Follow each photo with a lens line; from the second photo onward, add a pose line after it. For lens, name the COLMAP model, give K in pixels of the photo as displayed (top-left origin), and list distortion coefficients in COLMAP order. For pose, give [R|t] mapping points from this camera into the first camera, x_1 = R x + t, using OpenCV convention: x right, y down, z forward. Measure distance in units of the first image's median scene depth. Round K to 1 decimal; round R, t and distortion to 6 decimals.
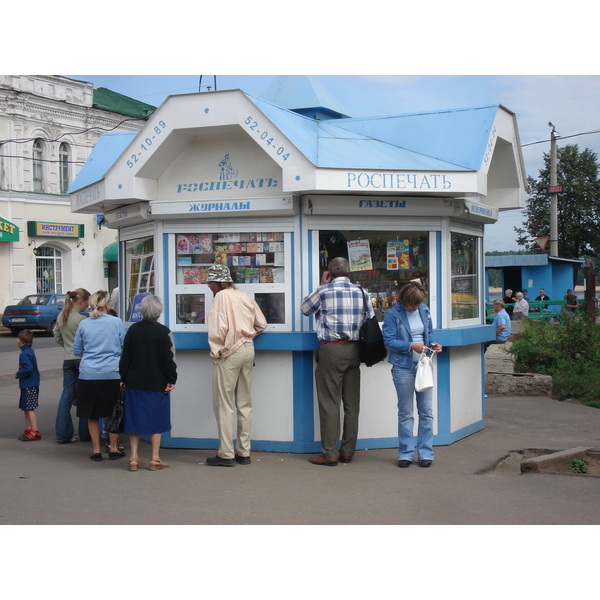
lens RADIAL K [[1170.2, 0, 300.4], [0, 1170.2, 300.5], [0, 0, 1]] dist [0.051440, 0.000000]
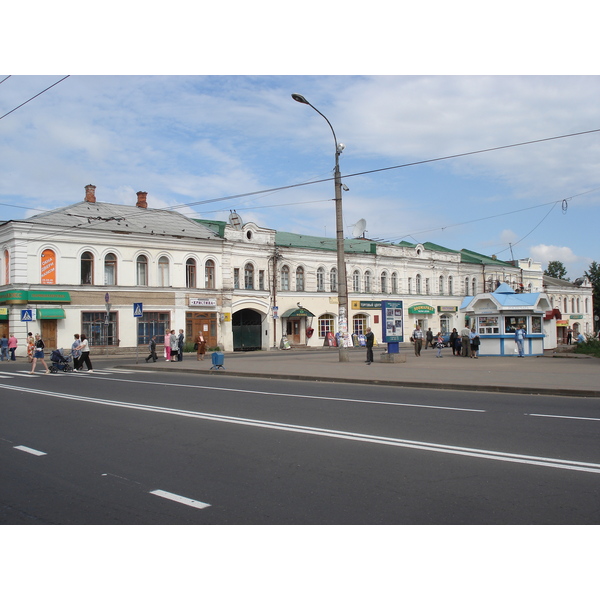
lens RADIAL K [[682.6, 0, 300.3], [0, 682.6, 300.7], [0, 0, 1]] dist [-0.087033, 0.000000]
pose [[0.920075, -0.013985, -0.391492, 0.097118], [-0.009560, 0.998263, -0.058129, 0.015786], [0.391626, 0.057226, 0.918343, -0.596925]]
